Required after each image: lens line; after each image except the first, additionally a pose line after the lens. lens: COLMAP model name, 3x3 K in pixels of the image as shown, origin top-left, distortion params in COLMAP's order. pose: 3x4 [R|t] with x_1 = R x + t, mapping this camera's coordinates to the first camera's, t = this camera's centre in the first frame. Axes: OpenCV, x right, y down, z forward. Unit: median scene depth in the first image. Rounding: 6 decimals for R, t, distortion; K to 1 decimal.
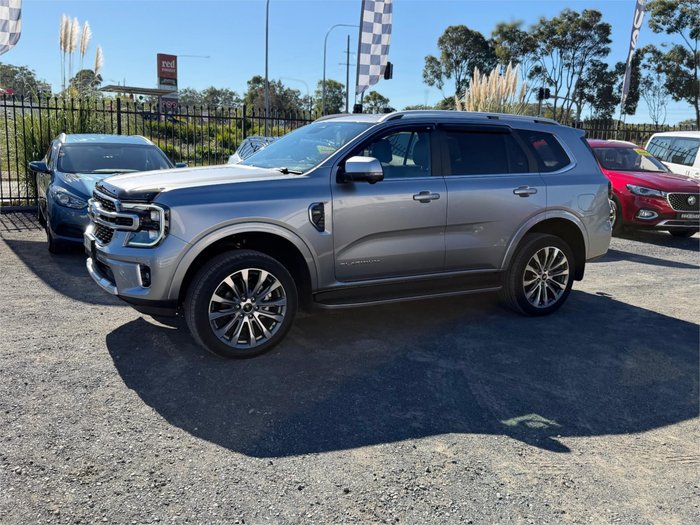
lens RADIAL K [[623.1, 0, 349.5], [0, 623.1, 251.6], [0, 0, 1]] dist [0.109551, -0.196189]
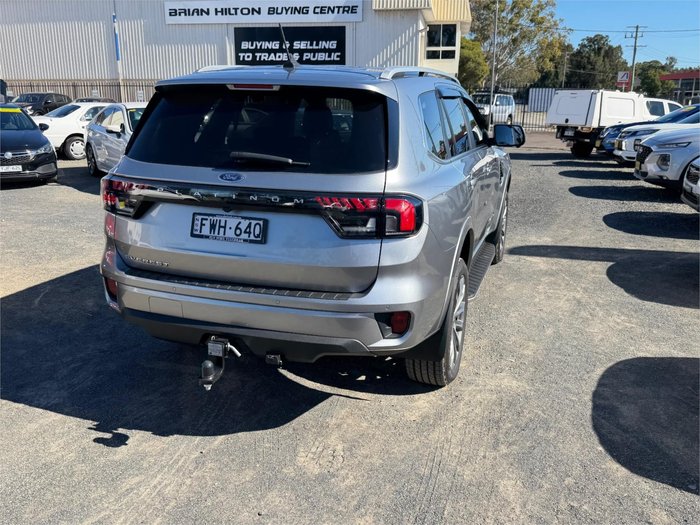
lens RADIAL K [[623.1, 0, 346.9], [0, 623.1, 262.4], [0, 0, 1]] dist [0.109551, -0.196189]
pose [[-0.750857, 0.128429, -0.647858, 0.780718], [-0.150762, 0.921686, 0.357443, -0.342669], [0.643027, 0.366061, -0.672692, 1.930472]]
